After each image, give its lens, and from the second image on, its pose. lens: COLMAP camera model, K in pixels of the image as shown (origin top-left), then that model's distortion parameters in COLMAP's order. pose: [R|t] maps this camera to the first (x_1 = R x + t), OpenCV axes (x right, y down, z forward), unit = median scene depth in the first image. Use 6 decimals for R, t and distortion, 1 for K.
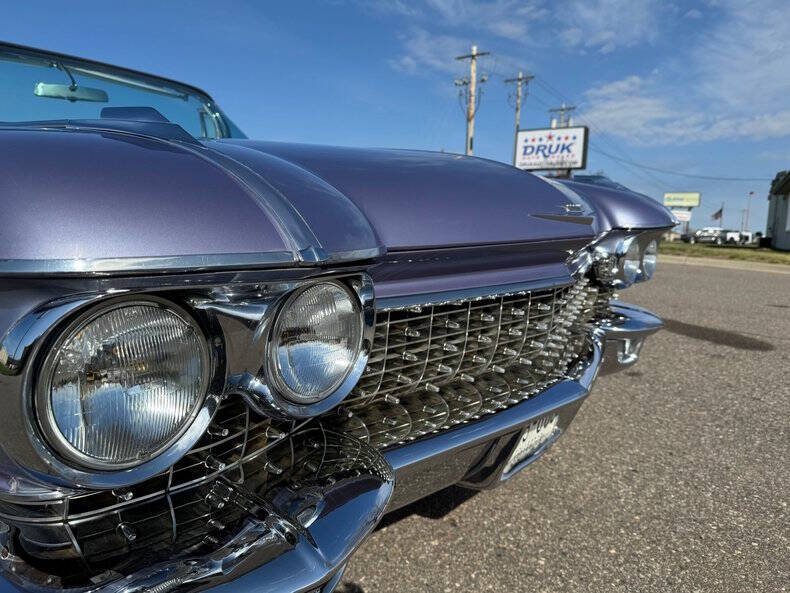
lens RADIAL K [[577.3, 0, 417.4], [0, 577.3, 289.5], [0, 0, 1]] dist [0.003792, -0.010481]
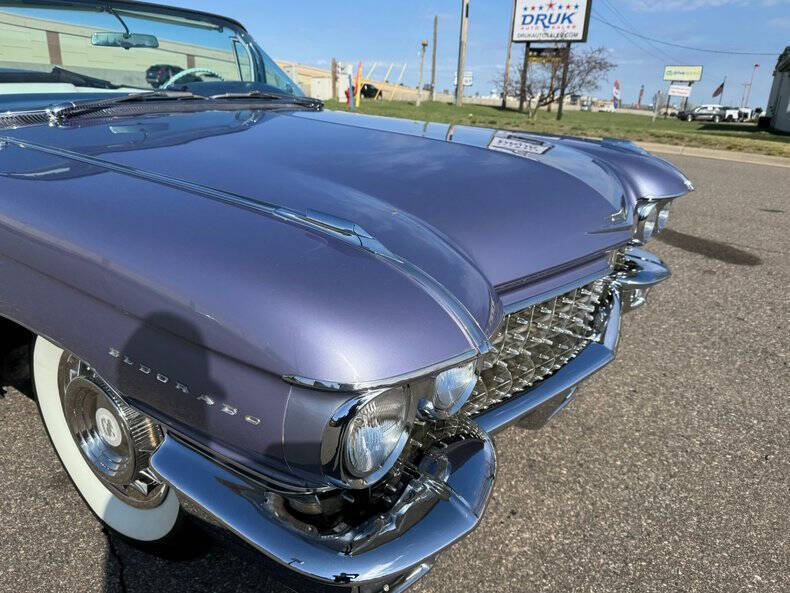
lens RADIAL K [[577.3, 0, 406.5], [0, 577.3, 278.9], [0, 0, 1]] dist [0.003792, -0.010481]
pose [[0.999960, 0.007105, 0.005459, -0.109399], [-0.008043, 0.980296, 0.197369, -0.151036], [-0.003949, -0.197405, 0.980314, -0.136298]]
